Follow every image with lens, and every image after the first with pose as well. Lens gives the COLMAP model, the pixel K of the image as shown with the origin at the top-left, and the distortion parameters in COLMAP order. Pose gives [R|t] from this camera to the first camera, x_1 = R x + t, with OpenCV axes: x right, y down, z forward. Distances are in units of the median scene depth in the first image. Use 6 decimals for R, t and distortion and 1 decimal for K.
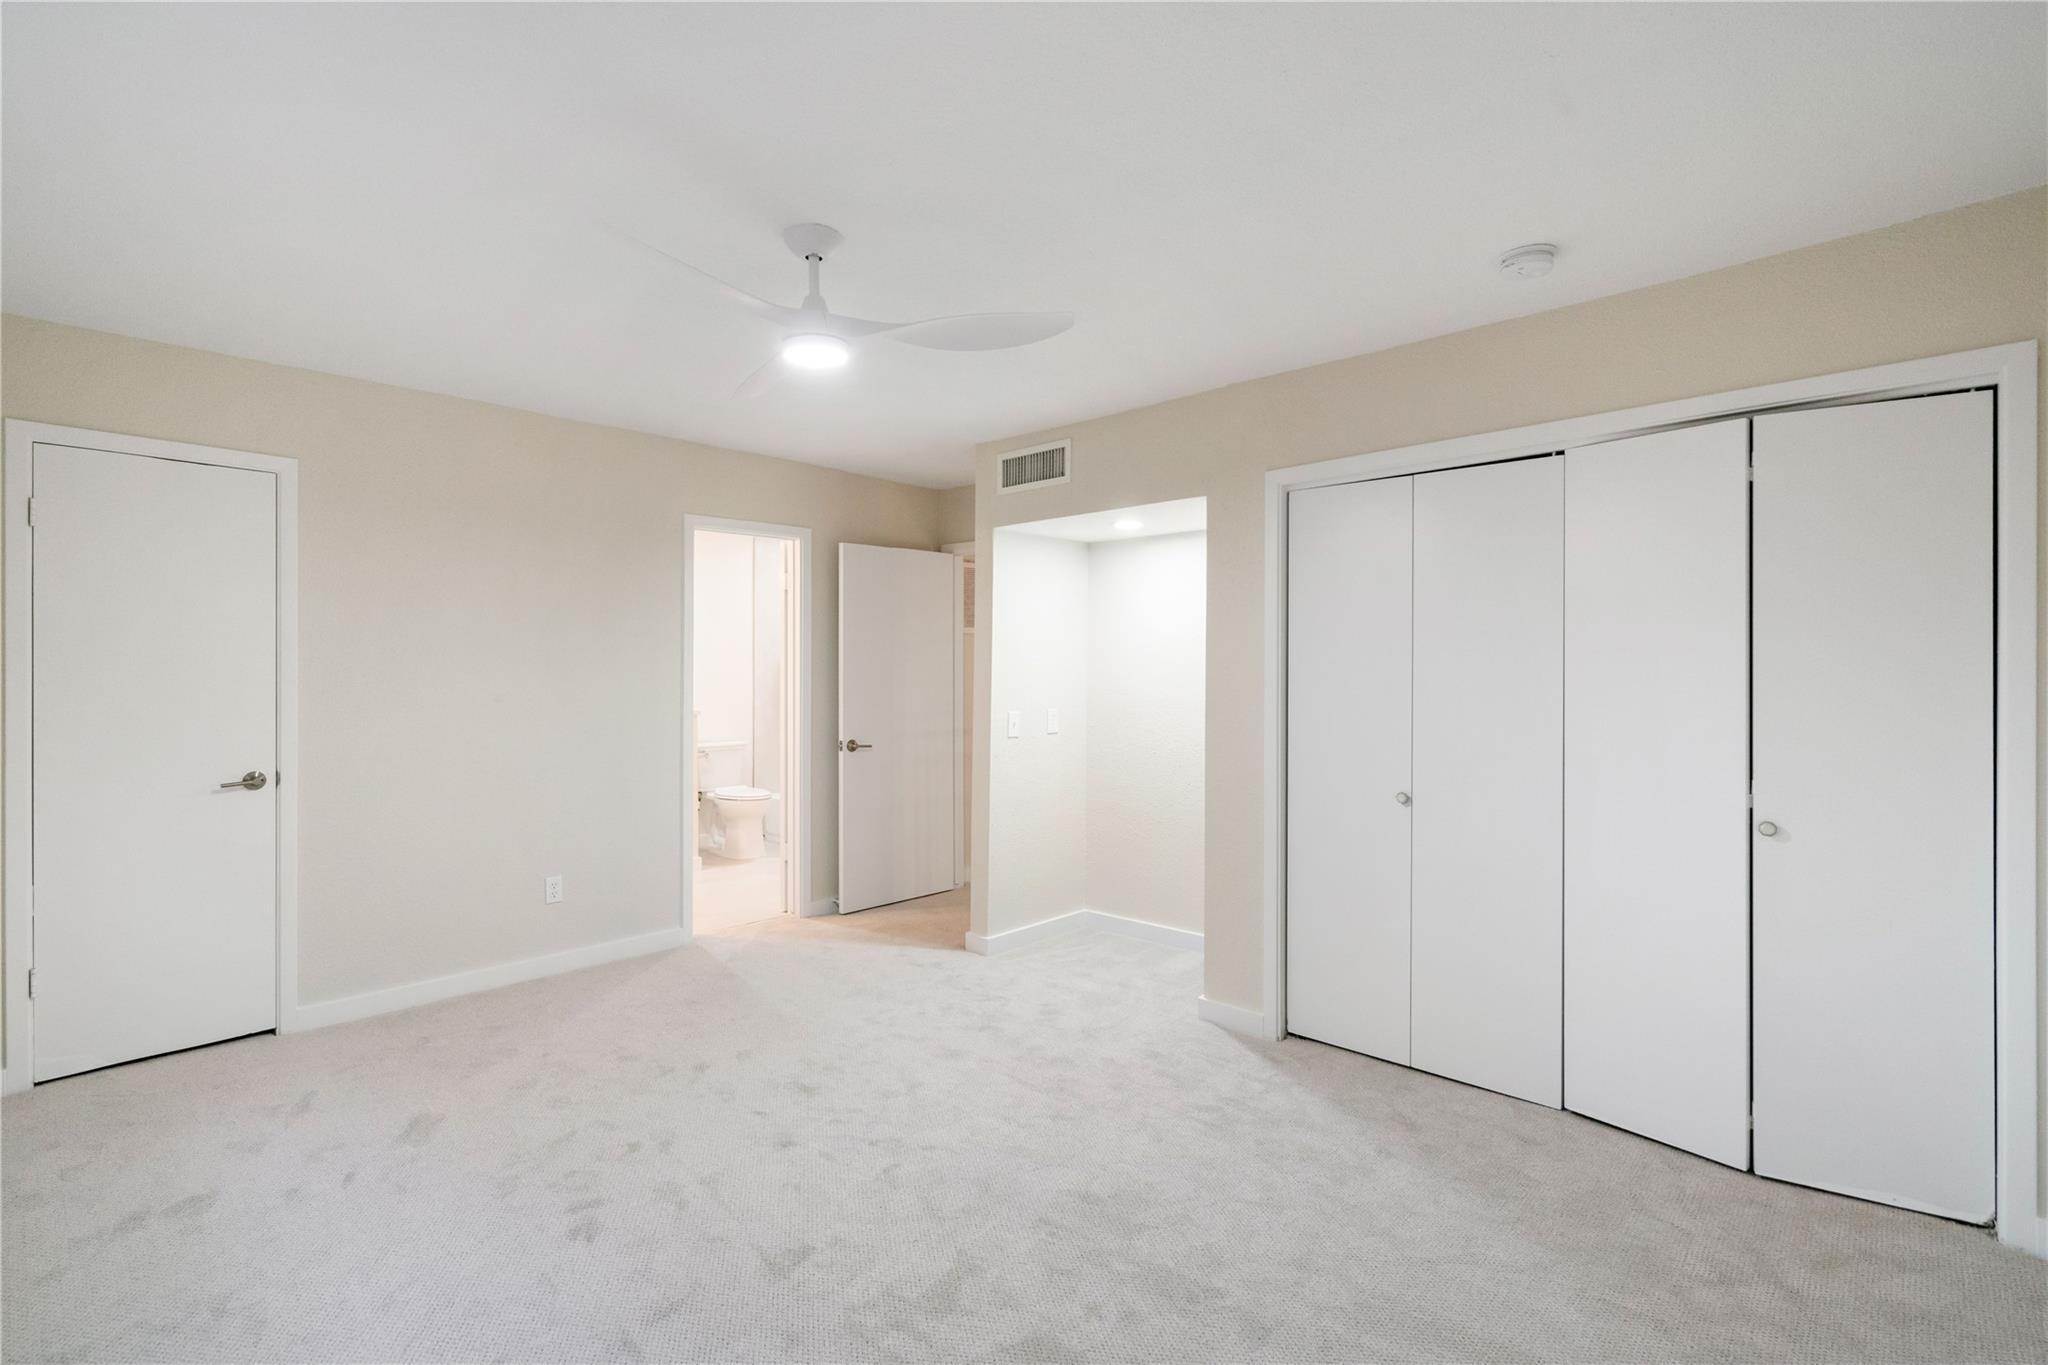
lens RADIAL K [[948.2, 0, 1019.1], [0, 948.2, 676.3], [0, 0, 1]] dist [0.003909, 0.001108]
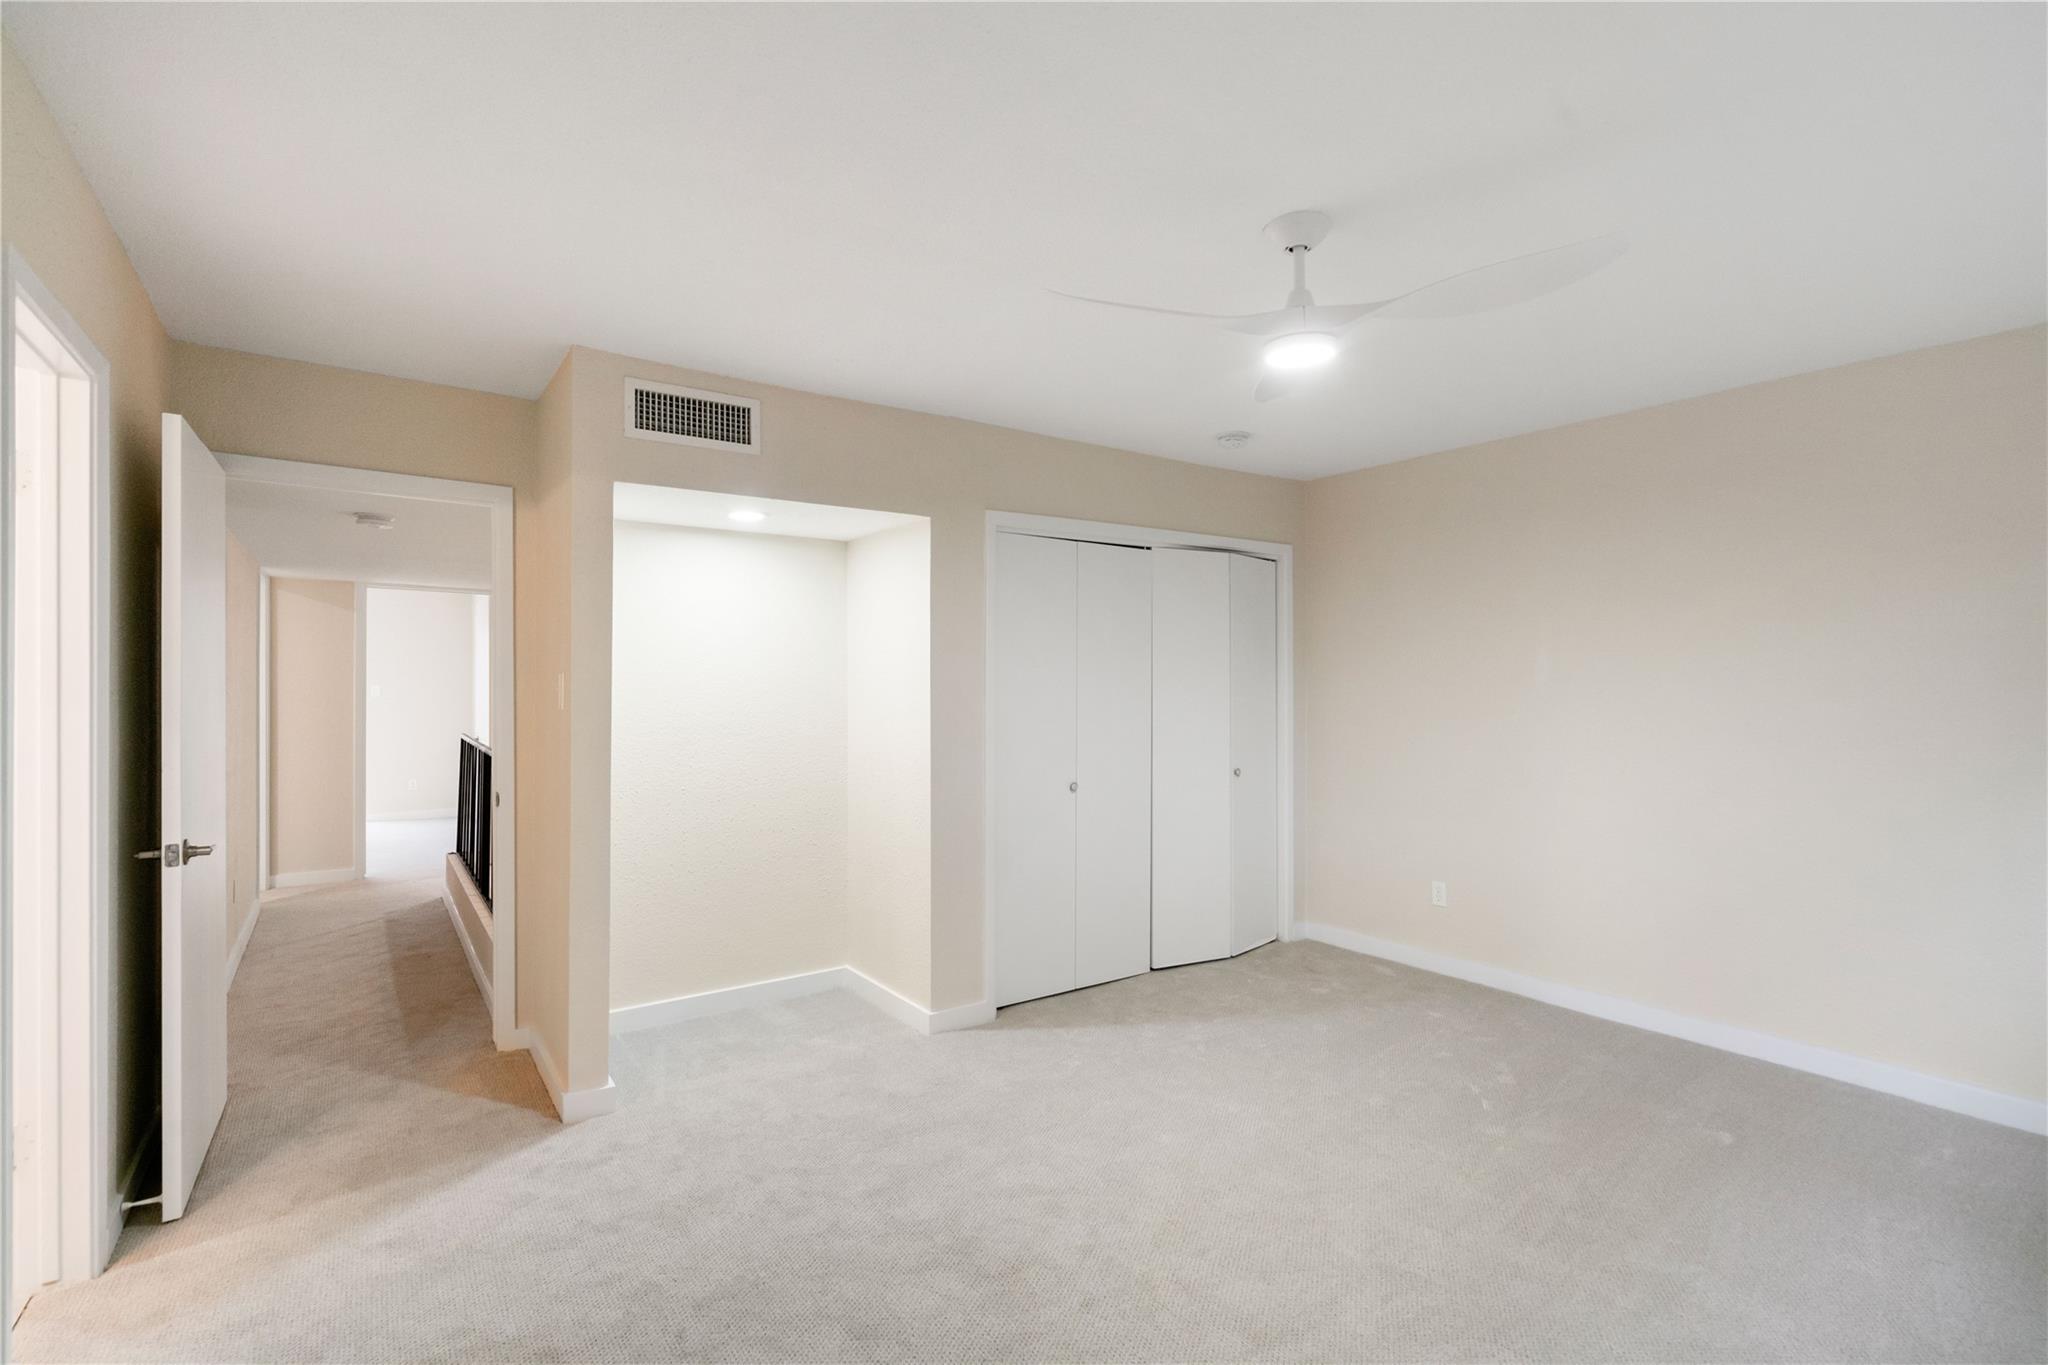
lens RADIAL K [[948.2, 0, 1018.8], [0, 948.2, 685.1], [0, 0, 1]] dist [0.003909, 0.001108]
pose [[0.204356, 0.000323, 0.978897, -0.653201], [0.005060, 0.999986, -0.001386, -0.007642], [-0.978884, 0.005237, 0.204351, 0.590706]]
